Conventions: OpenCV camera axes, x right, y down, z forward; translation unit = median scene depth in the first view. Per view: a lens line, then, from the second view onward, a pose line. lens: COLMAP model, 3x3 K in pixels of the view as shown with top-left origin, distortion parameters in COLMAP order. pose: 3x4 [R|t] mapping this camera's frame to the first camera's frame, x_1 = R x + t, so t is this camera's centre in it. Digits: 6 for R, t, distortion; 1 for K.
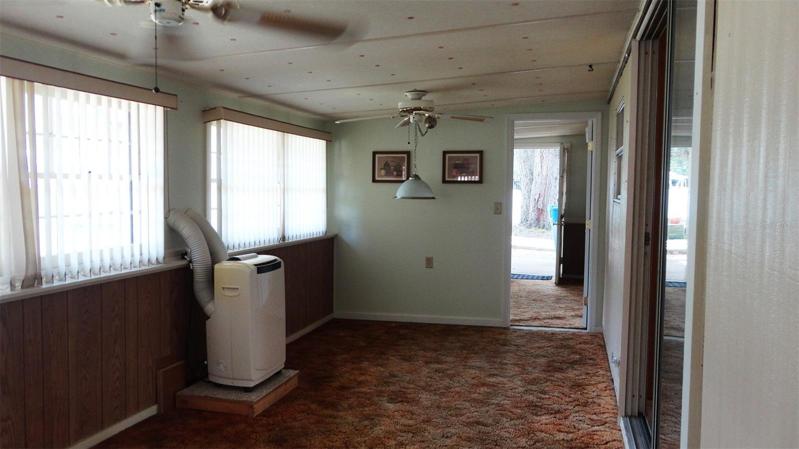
lens RADIAL K [[579.8, 0, 399.5], [0, 579.8, 224.5], [0, 0, 1]] dist [0.002451, 0.001871]
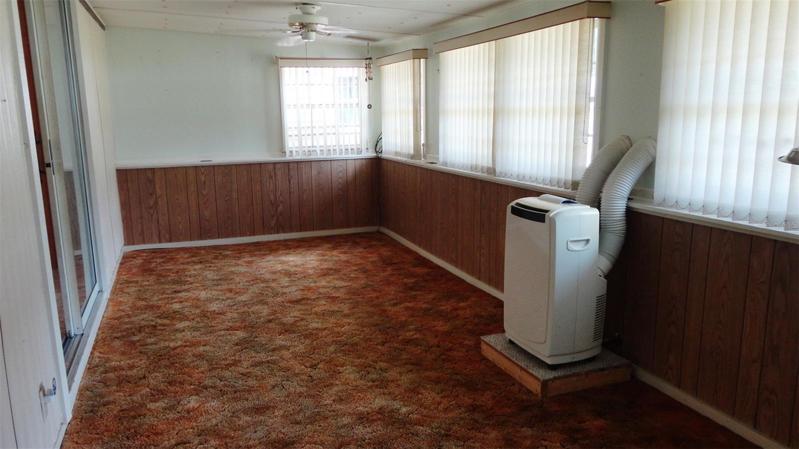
lens RADIAL K [[579.8, 0, 399.5], [0, 579.8, 224.5], [0, 0, 1]] dist [0.002451, 0.001871]
pose [[-0.801086, 0.106572, -0.588985, 0.430591], [-0.040419, 0.972143, 0.230875, -0.096489], [0.597183, 0.208758, -0.774463, 1.746710]]
